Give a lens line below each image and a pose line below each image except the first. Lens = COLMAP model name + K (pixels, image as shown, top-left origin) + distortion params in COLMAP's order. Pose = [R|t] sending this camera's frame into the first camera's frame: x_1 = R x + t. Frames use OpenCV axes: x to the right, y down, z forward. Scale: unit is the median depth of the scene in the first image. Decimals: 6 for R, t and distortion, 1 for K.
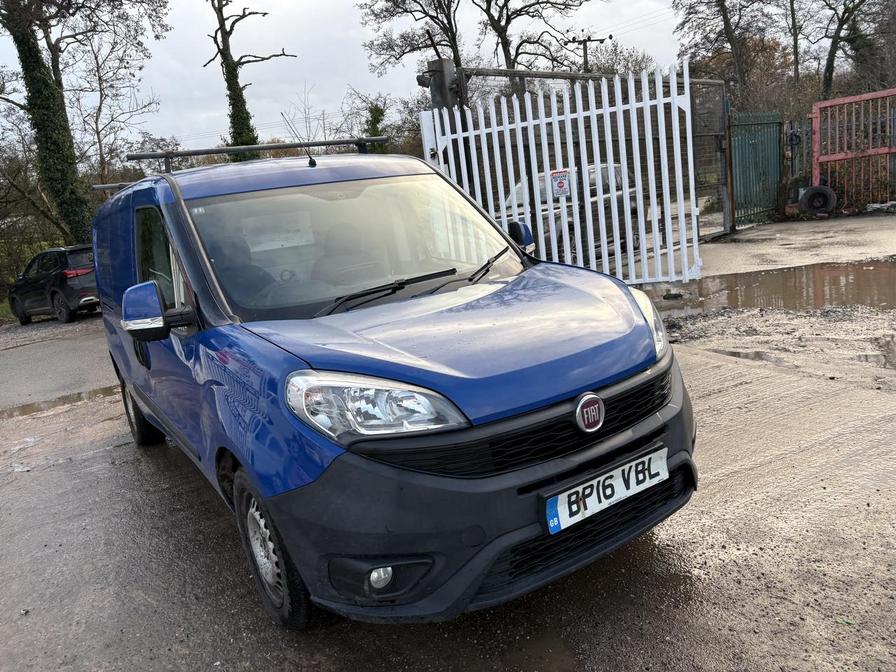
lens RADIAL K [[662.4, 0, 457.3], [0, 662.4, 330.9], [0, 0, 1]] dist [0.034121, -0.031934]
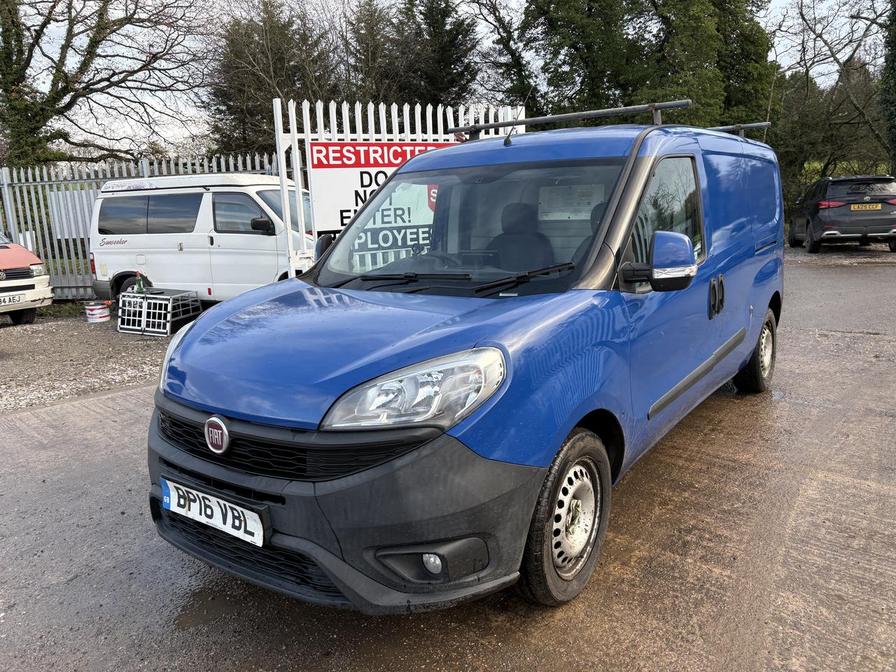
lens RADIAL K [[662.4, 0, 469.6], [0, 662.4, 341.2], [0, 0, 1]] dist [0.034121, -0.031934]
pose [[0.371437, 0.305081, -0.876904, 1.171138], [-0.184511, 0.949890, 0.252319, -0.335470], [0.909940, 0.068078, 0.409115, 0.902780]]
